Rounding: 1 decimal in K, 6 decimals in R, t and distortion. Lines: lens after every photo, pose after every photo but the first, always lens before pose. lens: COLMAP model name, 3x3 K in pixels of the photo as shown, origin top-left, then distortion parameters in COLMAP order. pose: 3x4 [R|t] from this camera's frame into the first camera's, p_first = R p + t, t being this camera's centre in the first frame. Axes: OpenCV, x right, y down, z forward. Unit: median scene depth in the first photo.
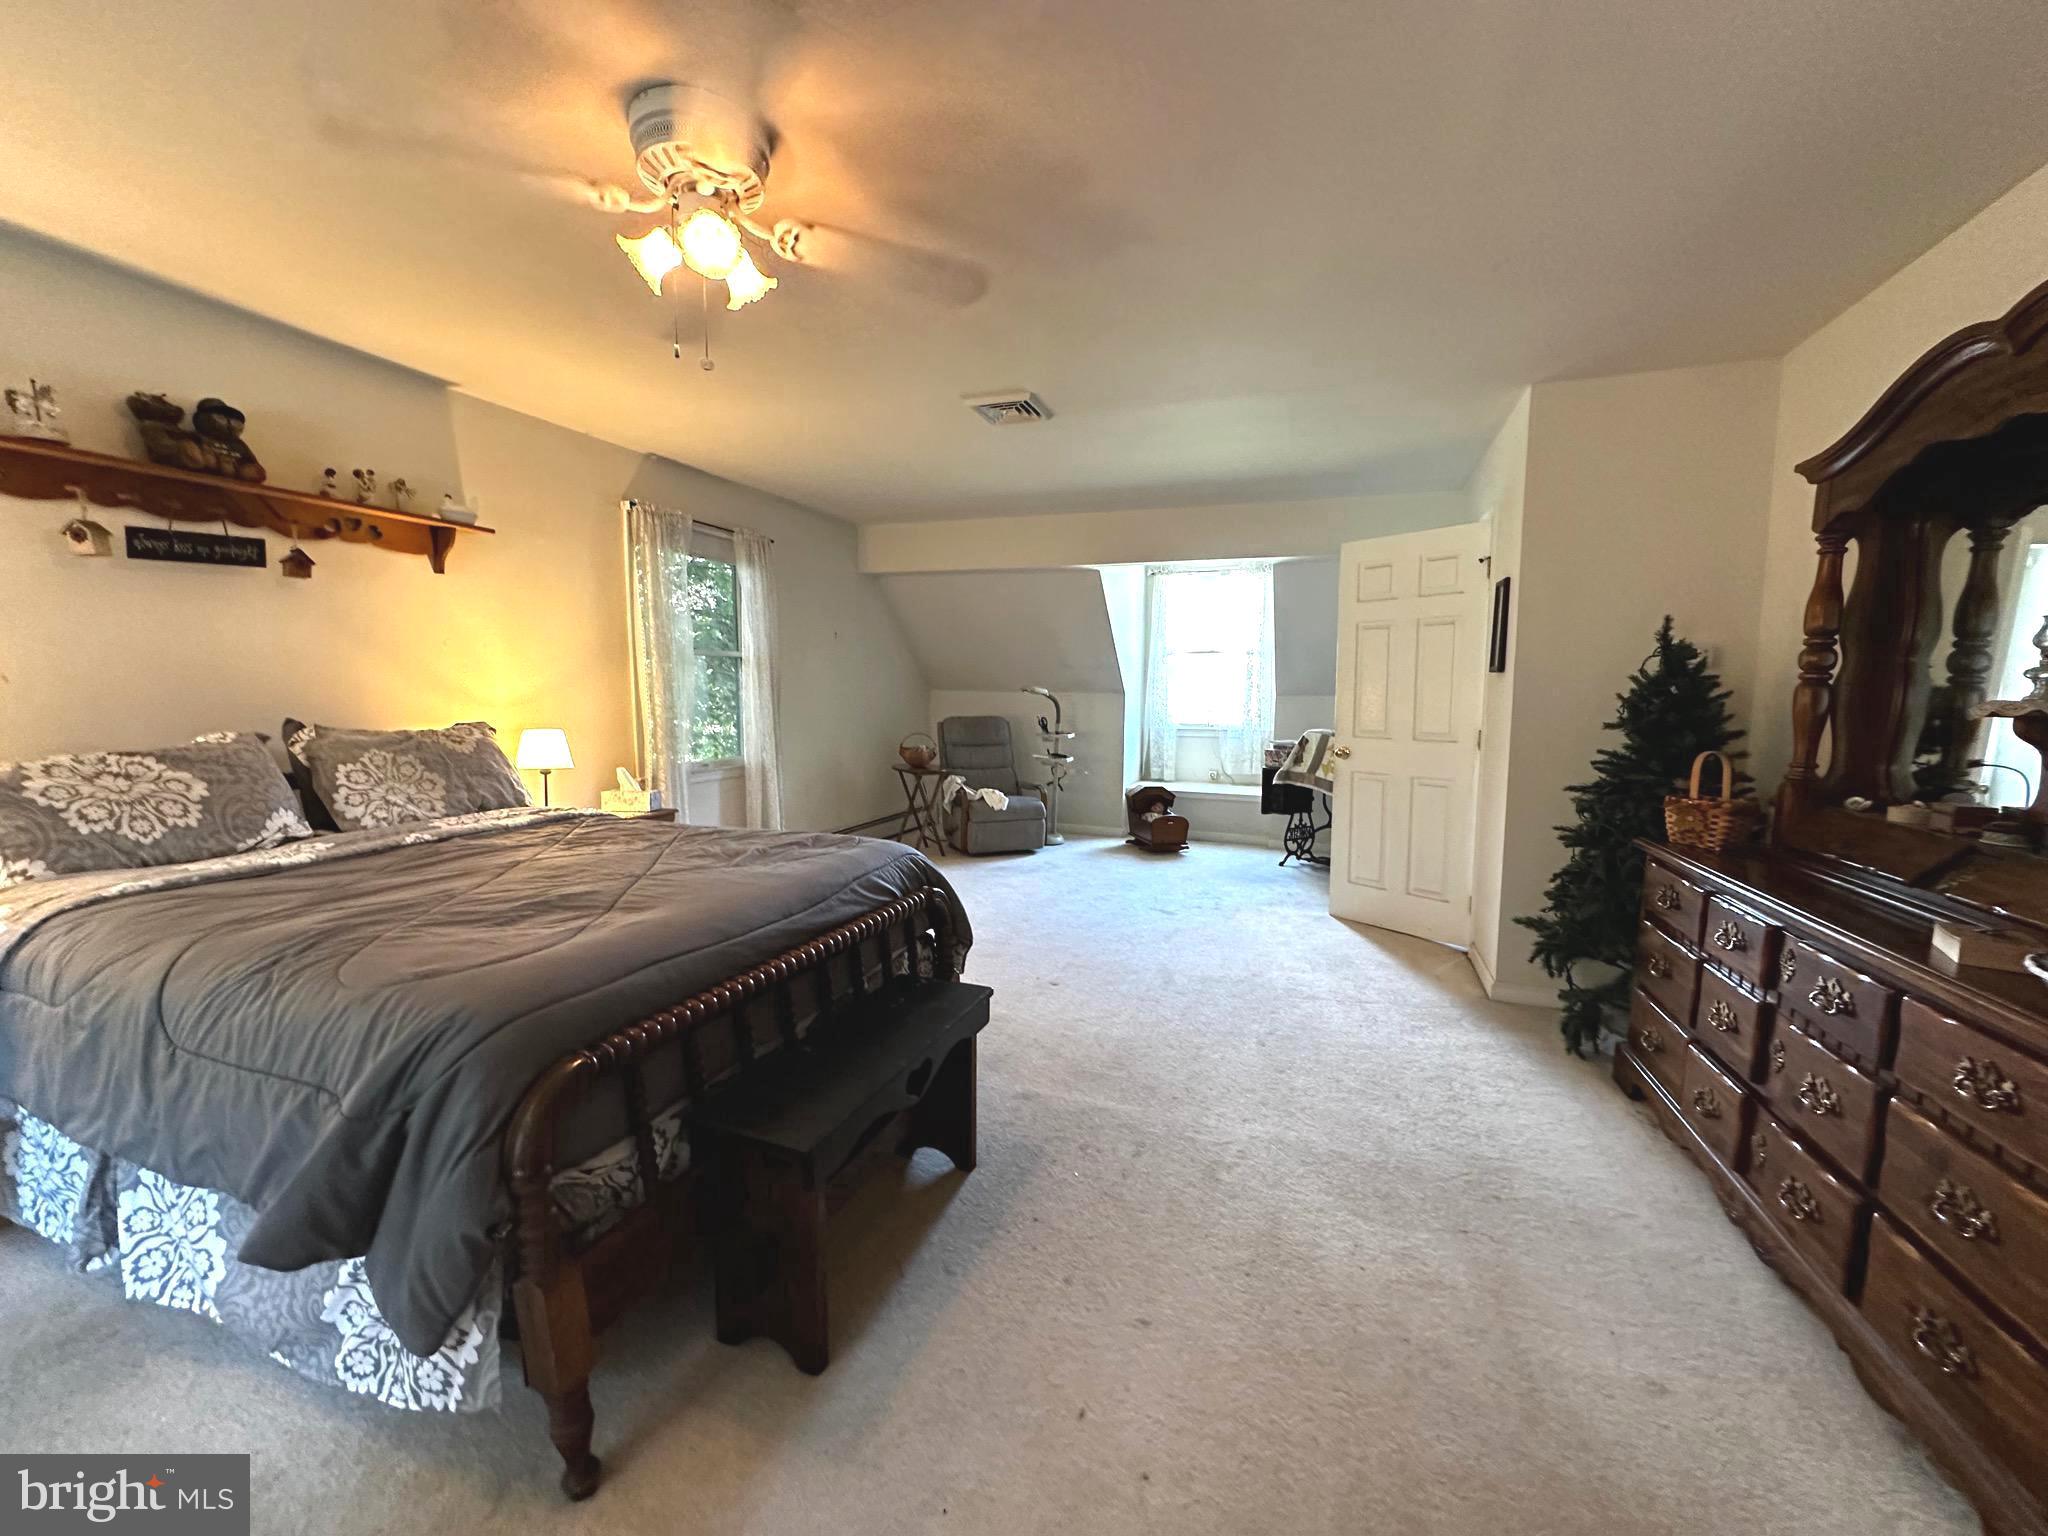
lens RADIAL K [[813.4, 0, 1025.4], [0, 813.4, 773.3], [0, 0, 1]] dist [-0.004246, -0.000123]
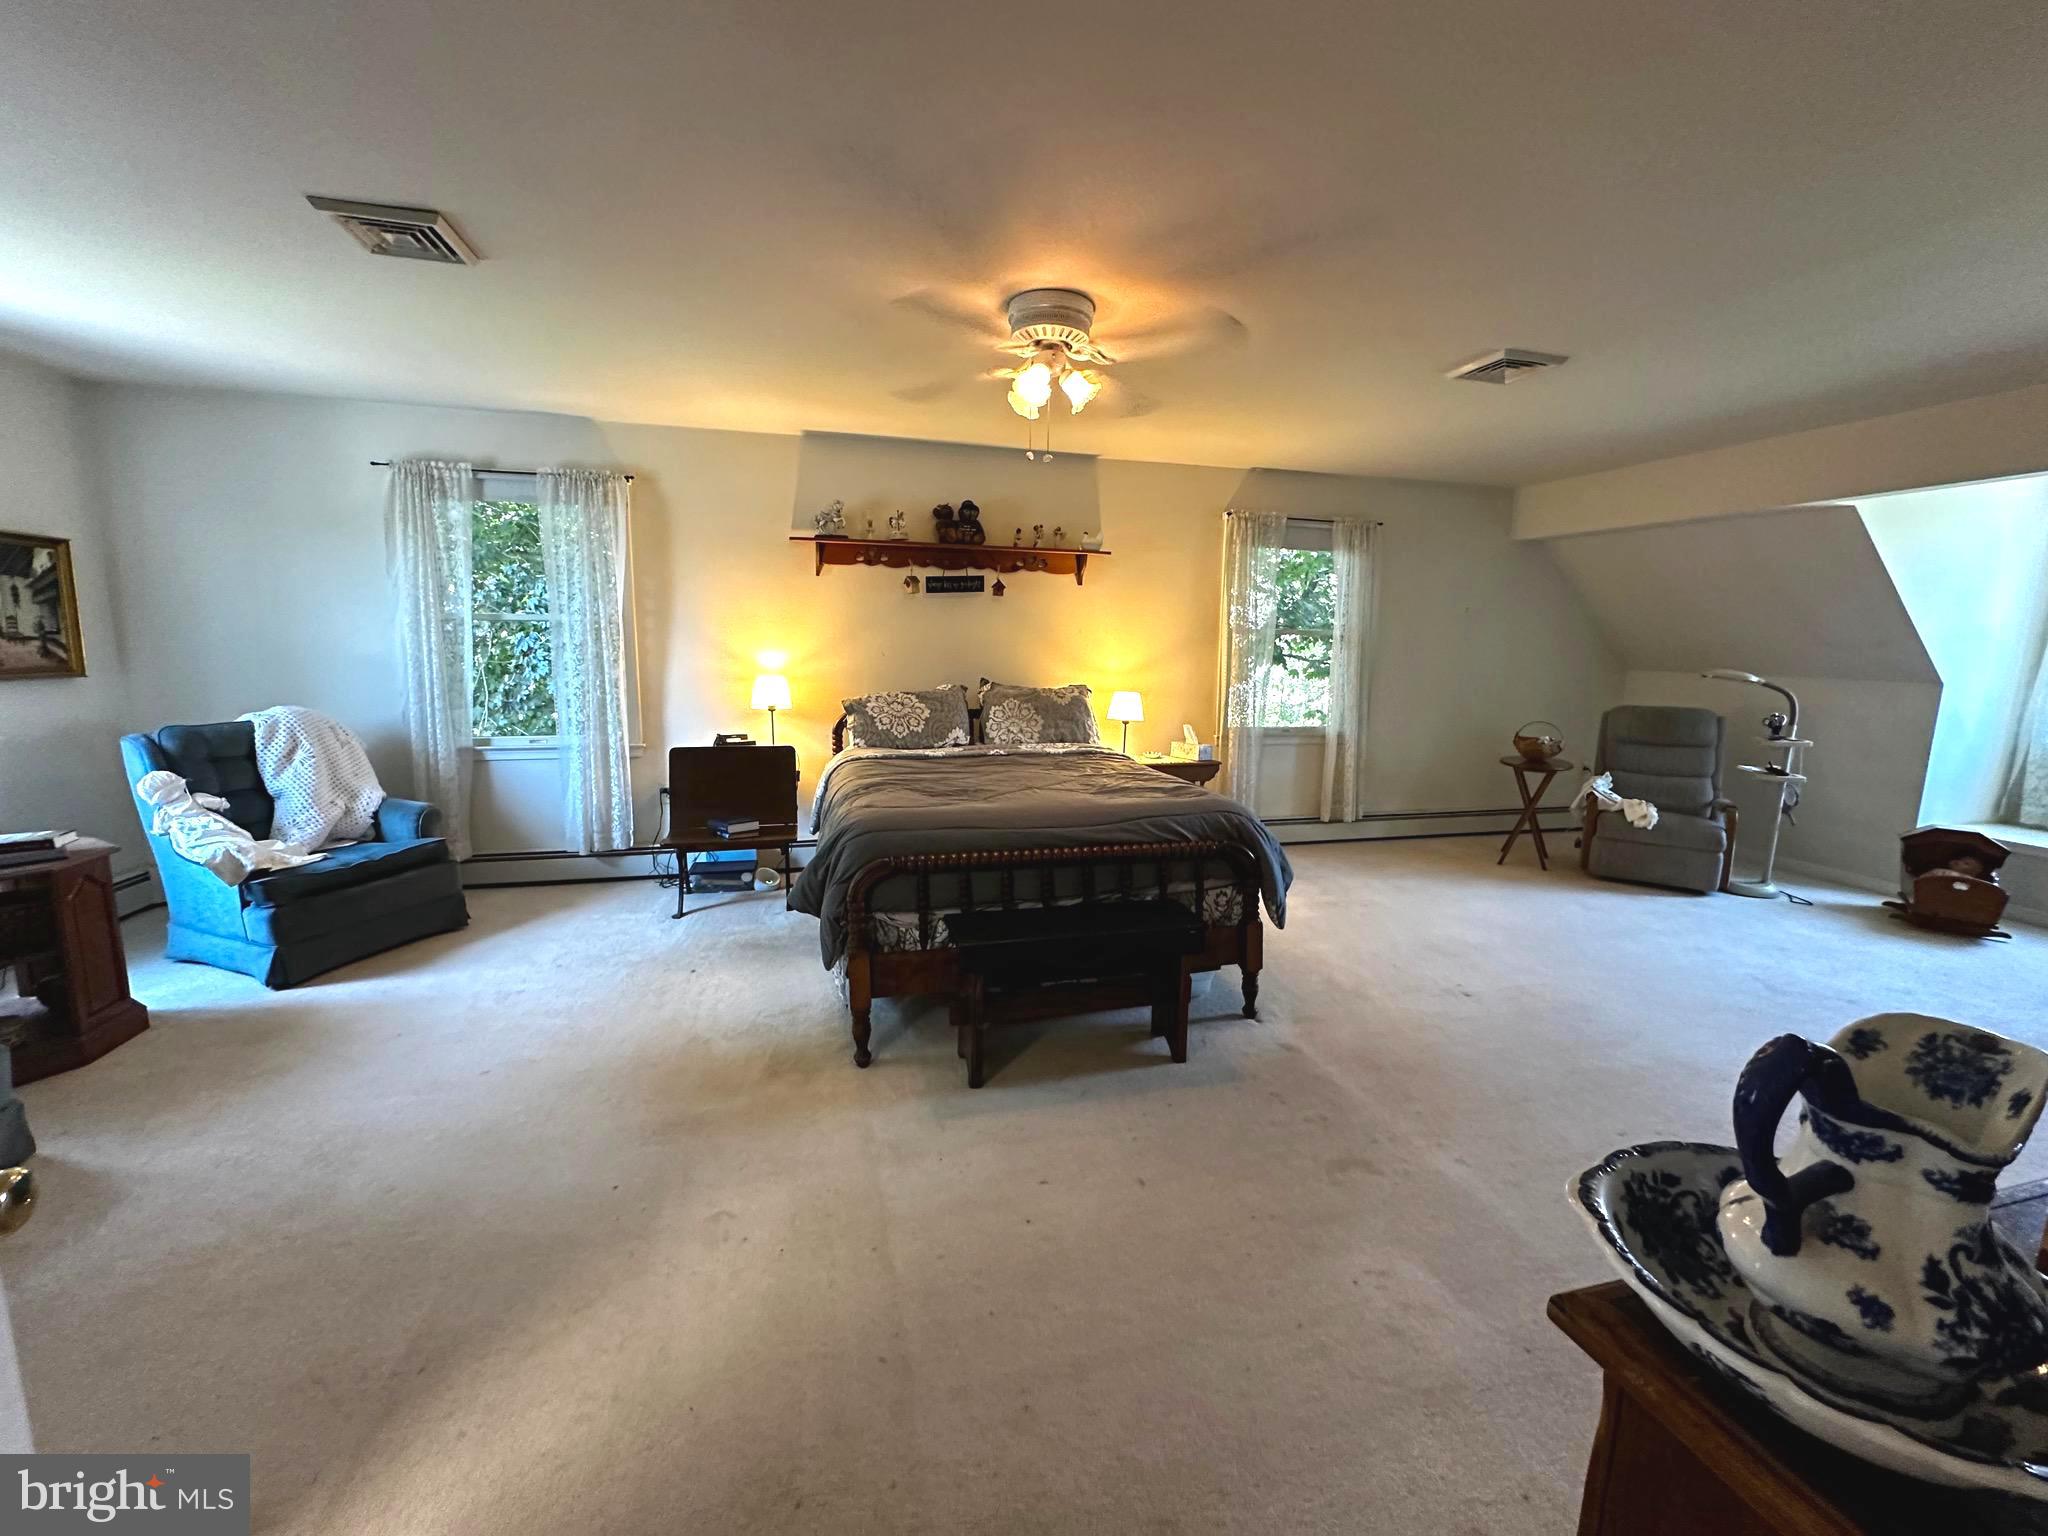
lens RADIAL K [[813.4, 0, 1020.5], [0, 813.4, 766.6], [0, 0, 1]] dist [-0.004246, -0.000123]
pose [[0.572392, 0.124465, -0.810479, 0.561735], [-0.099583, 0.991648, 0.081957, -0.028556], [0.813910, 0.033798, 0.580006, 0.051635]]
